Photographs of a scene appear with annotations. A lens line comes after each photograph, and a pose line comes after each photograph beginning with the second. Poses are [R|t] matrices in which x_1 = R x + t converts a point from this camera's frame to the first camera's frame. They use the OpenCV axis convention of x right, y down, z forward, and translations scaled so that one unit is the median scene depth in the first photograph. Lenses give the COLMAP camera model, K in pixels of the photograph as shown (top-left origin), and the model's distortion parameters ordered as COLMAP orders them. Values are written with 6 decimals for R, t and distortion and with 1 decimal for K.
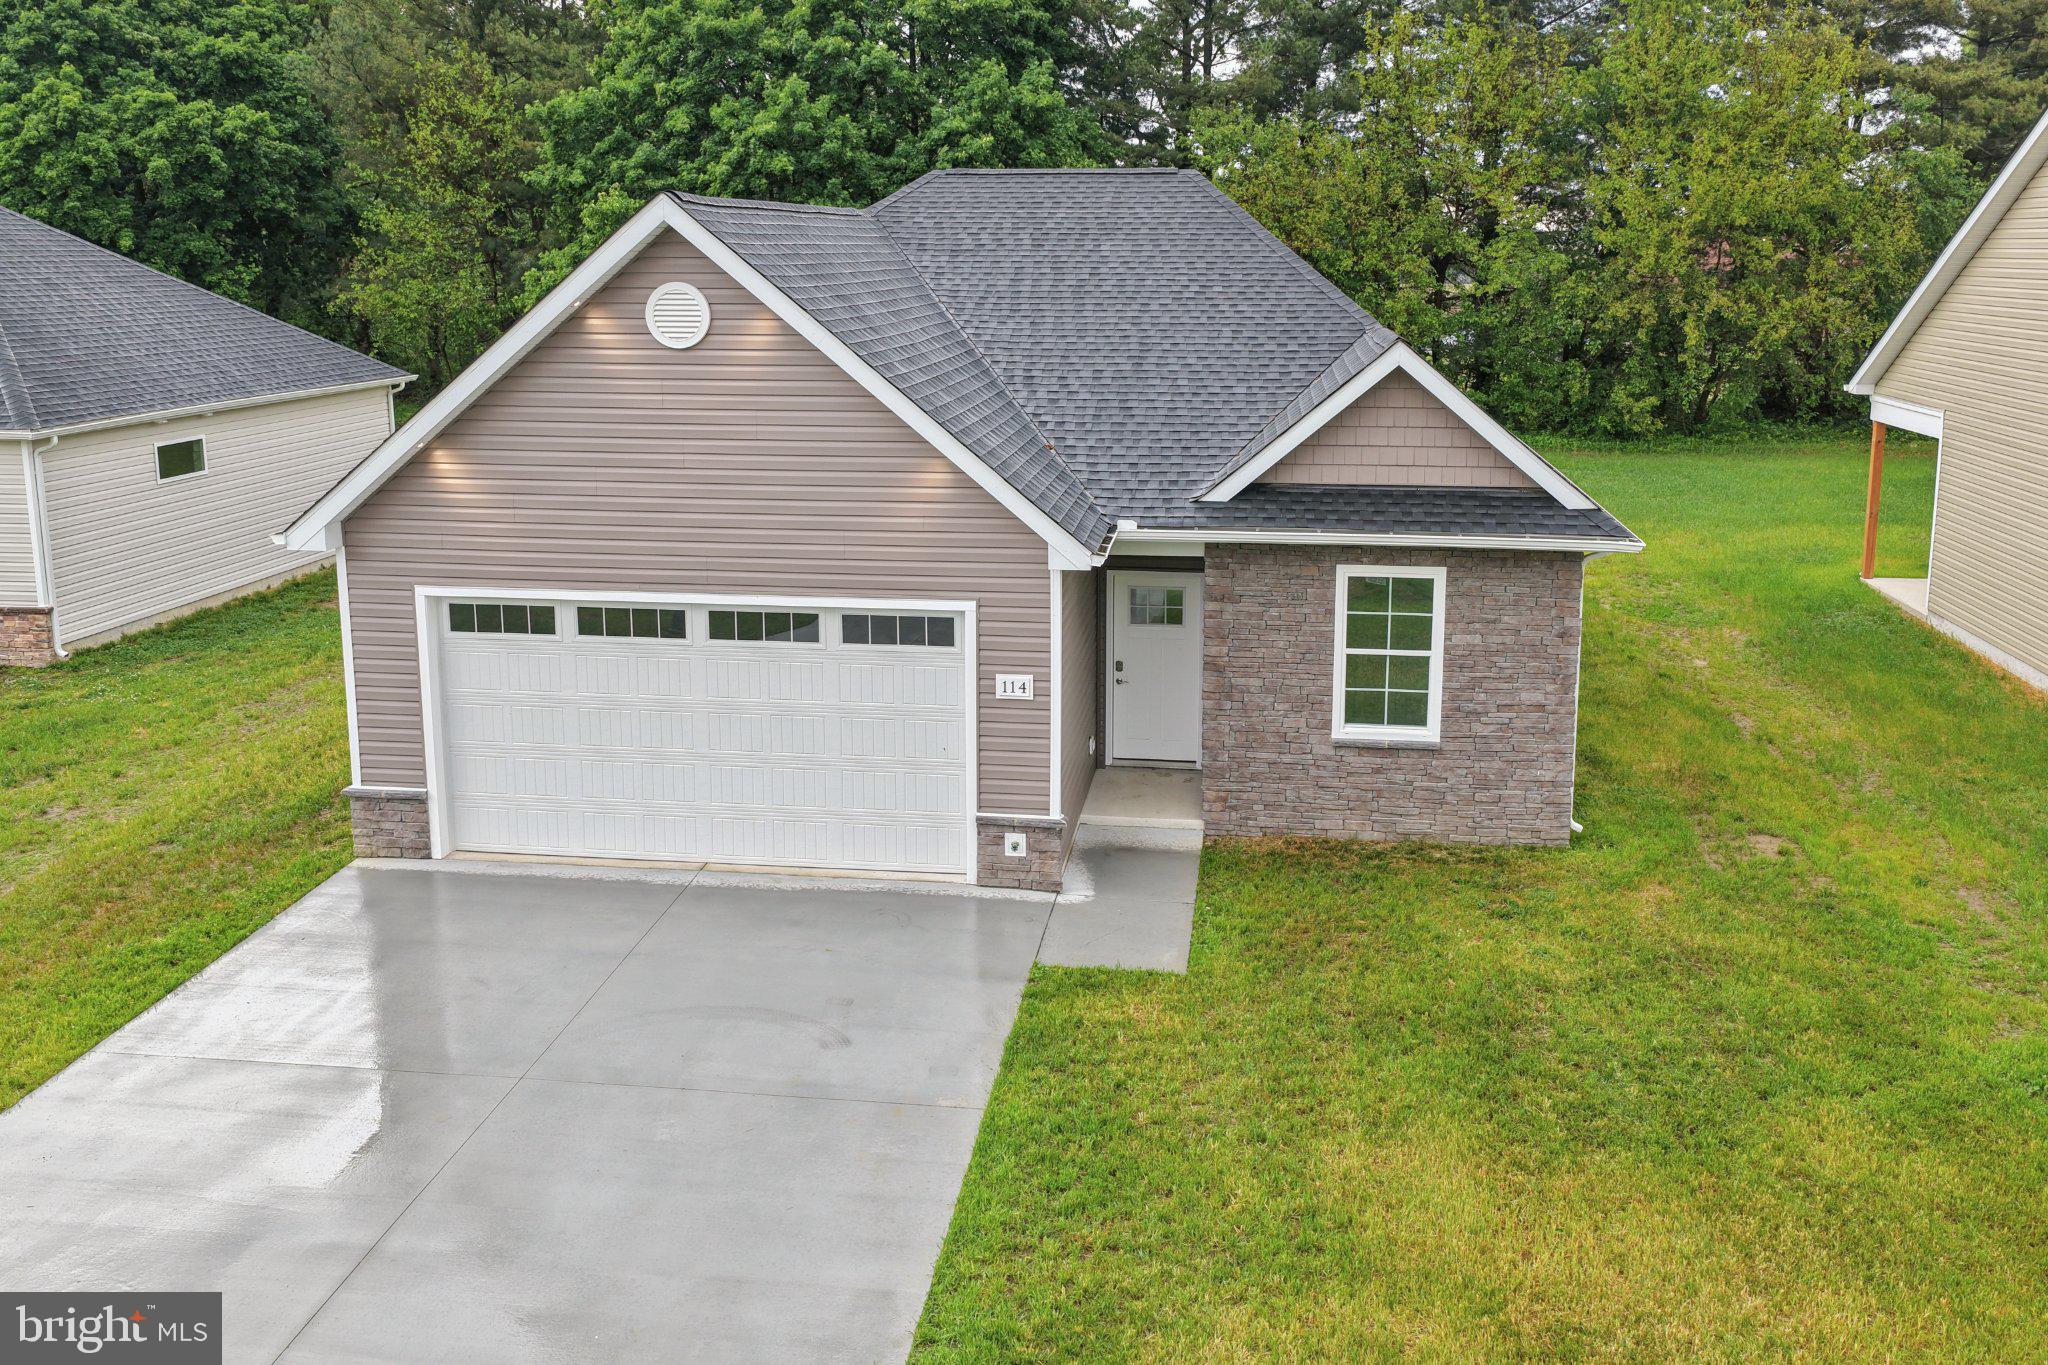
lens RADIAL K [[1692.1, 0, 974.5], [0, 1692.1, 576.3], [0, 0, 1]] dist [-0.010485, 0.023056]
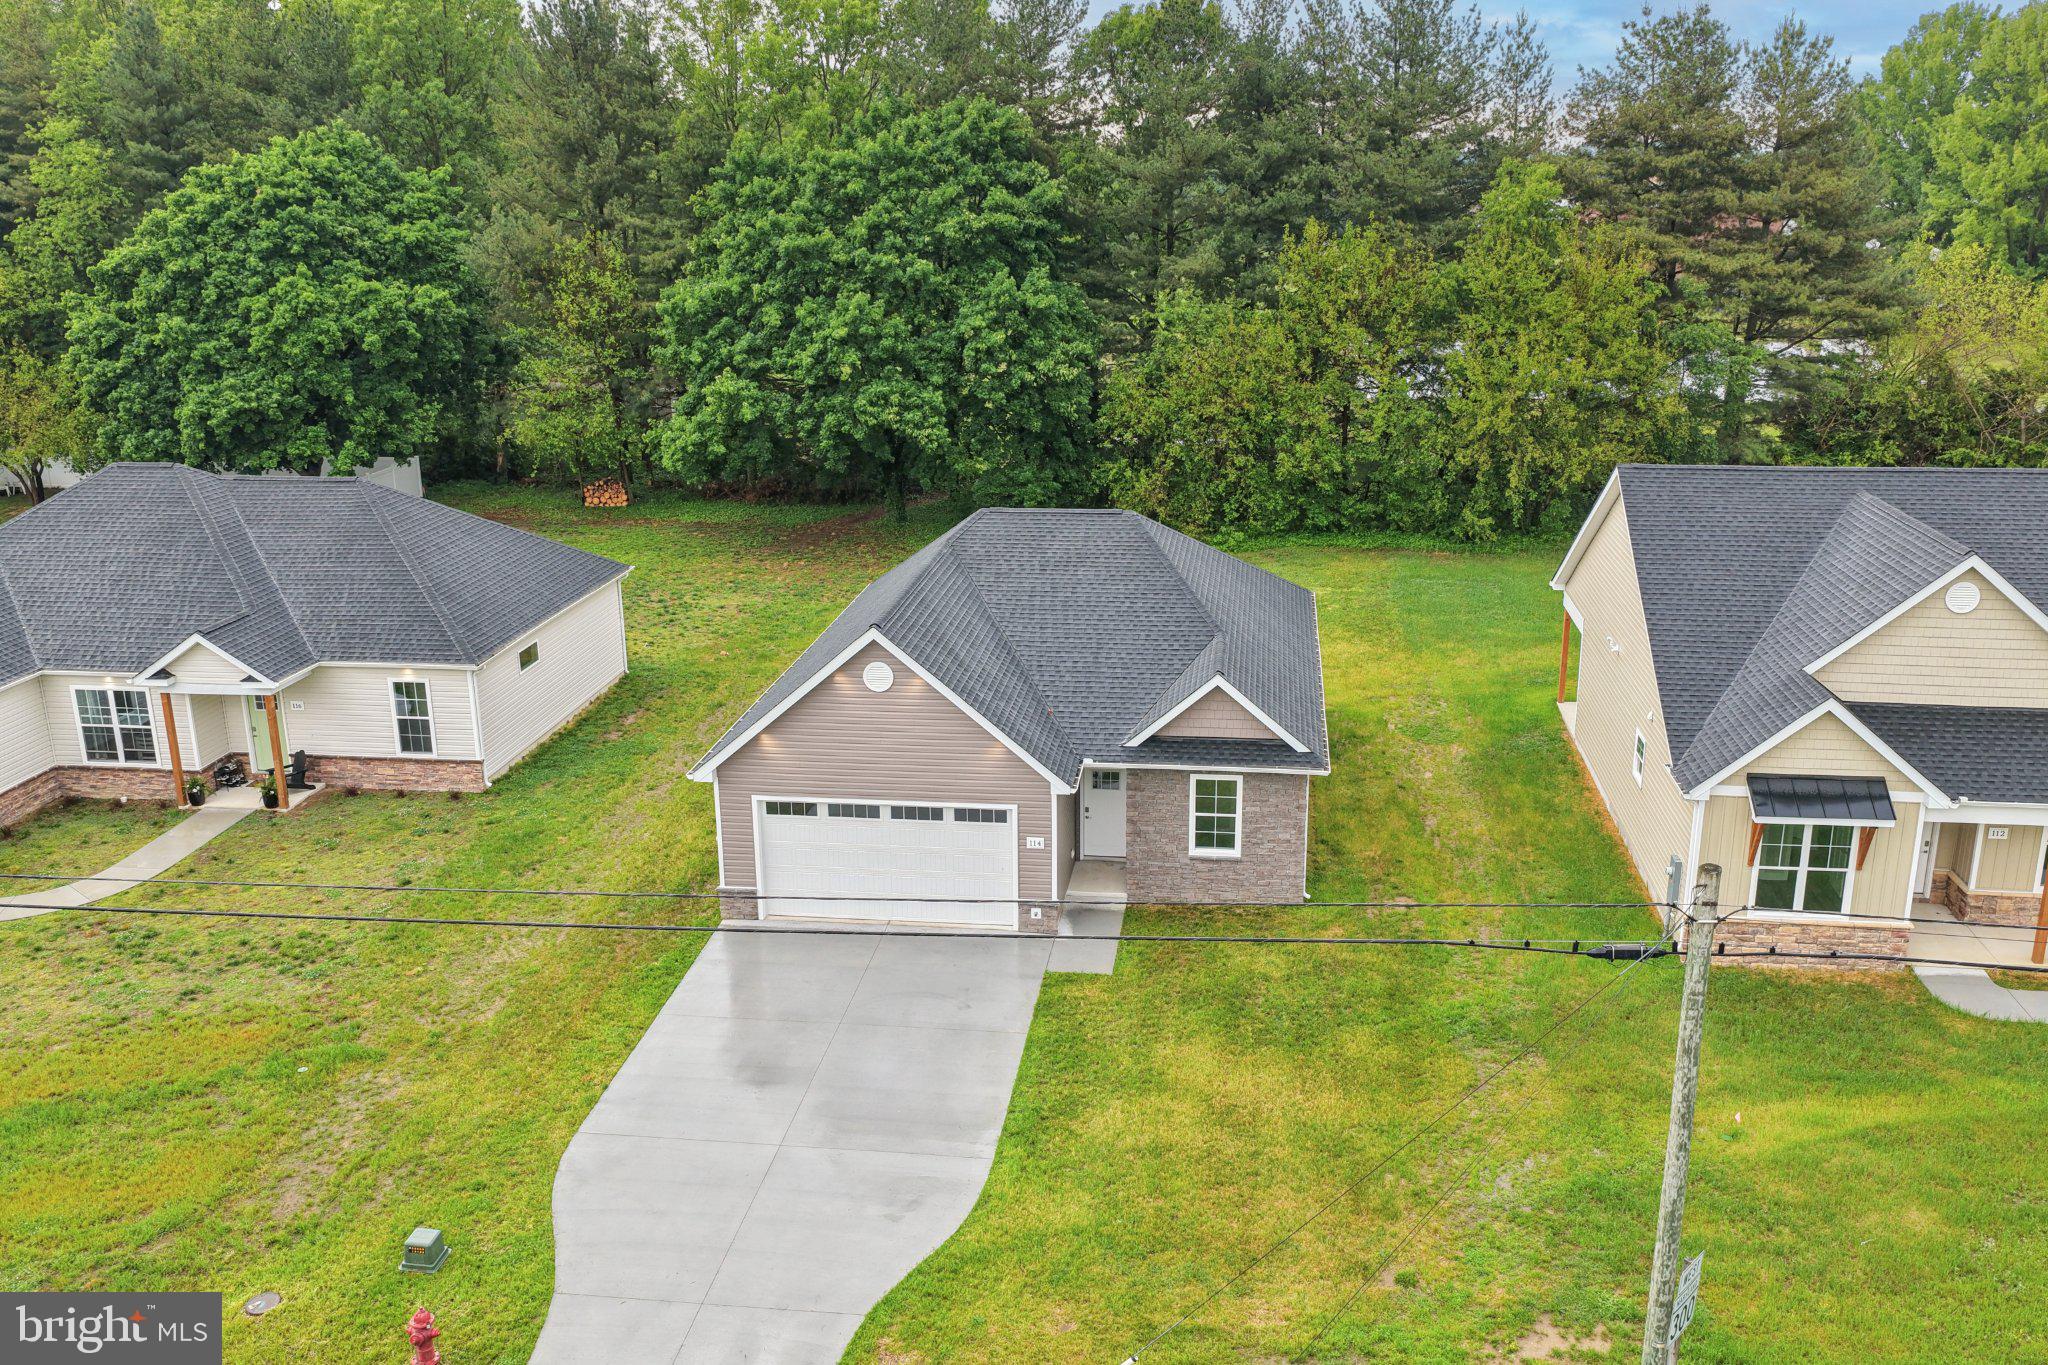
lens RADIAL K [[1692.1, 0, 961.5], [0, 1692.1, 685.9], [0, 0, 1]] dist [-0.010485, 0.023056]
pose [[0.999896, -0.011991, -0.008009, -0.046177], [0.012781, 0.994150, 0.107246, -0.333560], [0.006676, -0.107337, 0.994200, -1.026778]]
